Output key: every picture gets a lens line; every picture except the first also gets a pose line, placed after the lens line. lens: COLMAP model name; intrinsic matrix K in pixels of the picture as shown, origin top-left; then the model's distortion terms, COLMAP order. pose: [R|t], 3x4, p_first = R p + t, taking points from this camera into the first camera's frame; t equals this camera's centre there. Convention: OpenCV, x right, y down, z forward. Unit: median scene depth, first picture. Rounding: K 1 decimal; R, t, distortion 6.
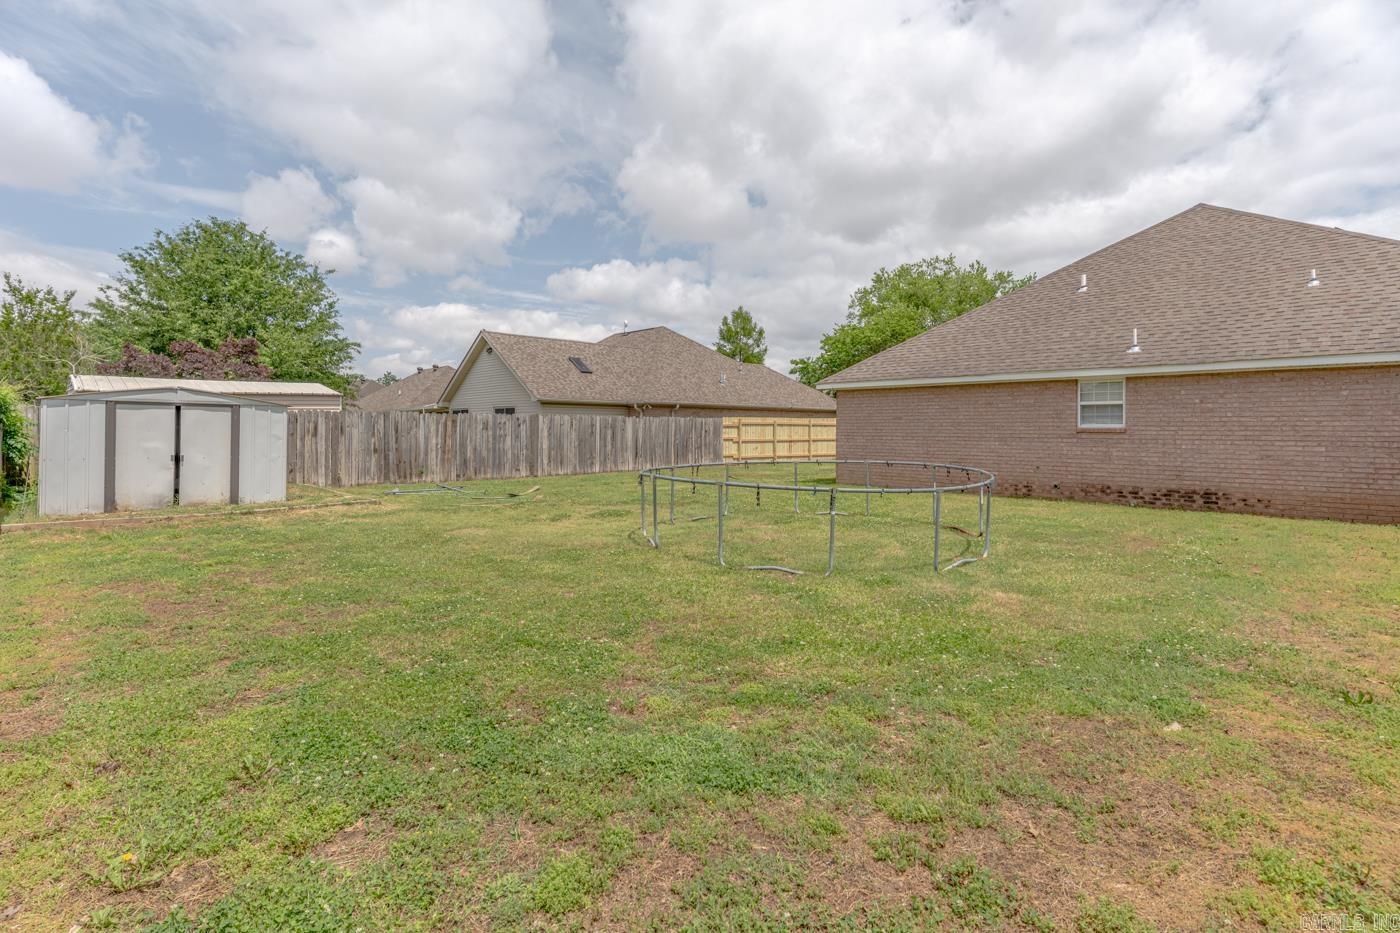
lens RADIAL K [[667.3, 0, 682.9], [0, 667.3, 414.4], [0, 0, 1]] dist [0.000327, 0.001940]
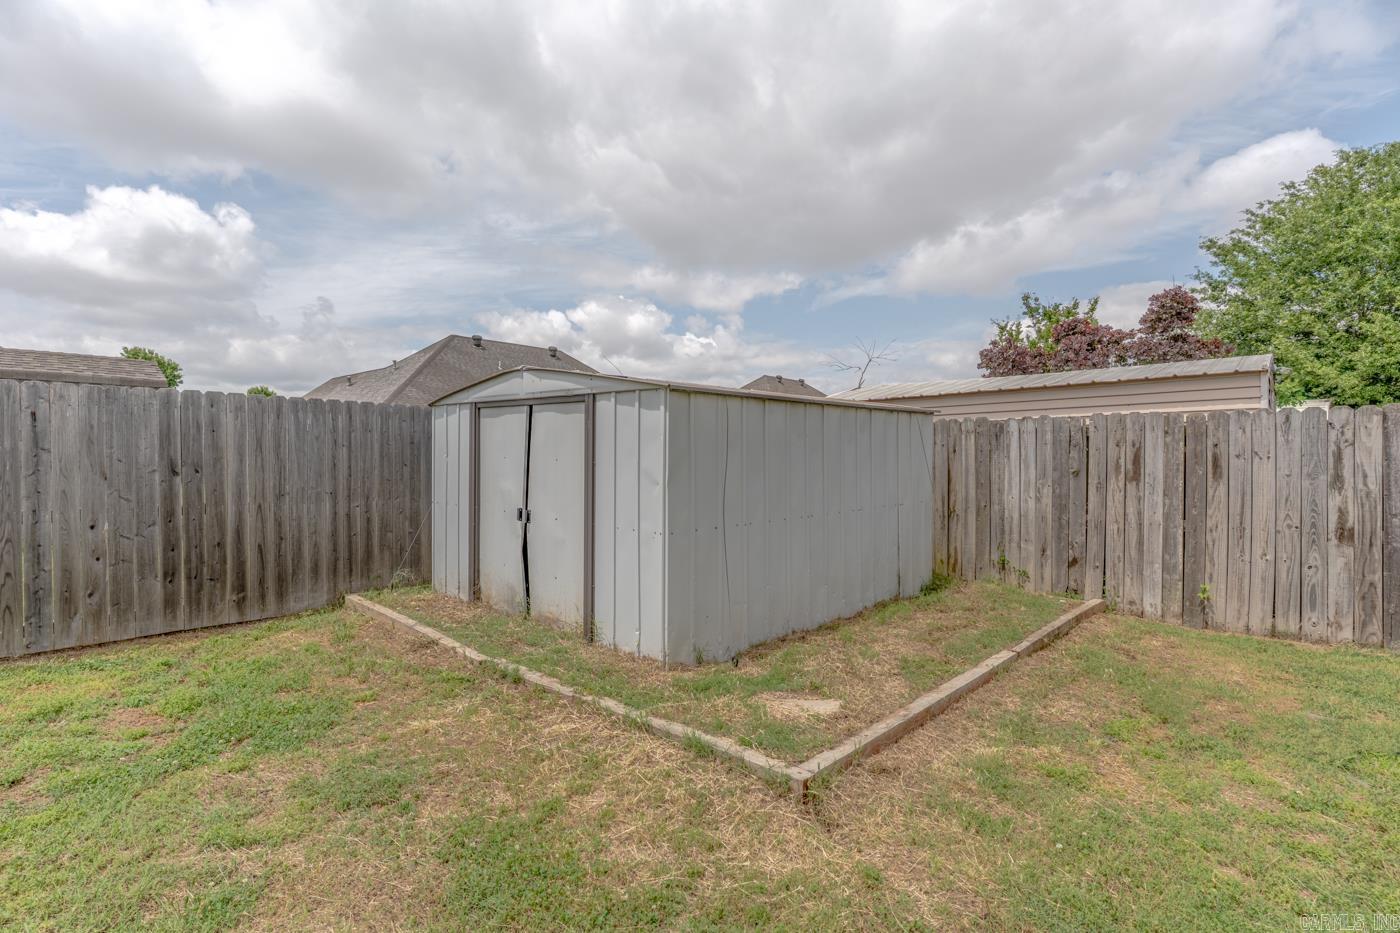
lens RADIAL K [[667.3, 0, 705.5], [0, 667.3, 469.8], [0, 0, 1]] dist [0.000327, 0.001940]
pose [[0.069318, 0.014574, -0.997488, -0.183156], [0.009260, 0.999841, 0.015252, 0.018054], [0.997552, -0.010294, 0.069172, 0.721252]]
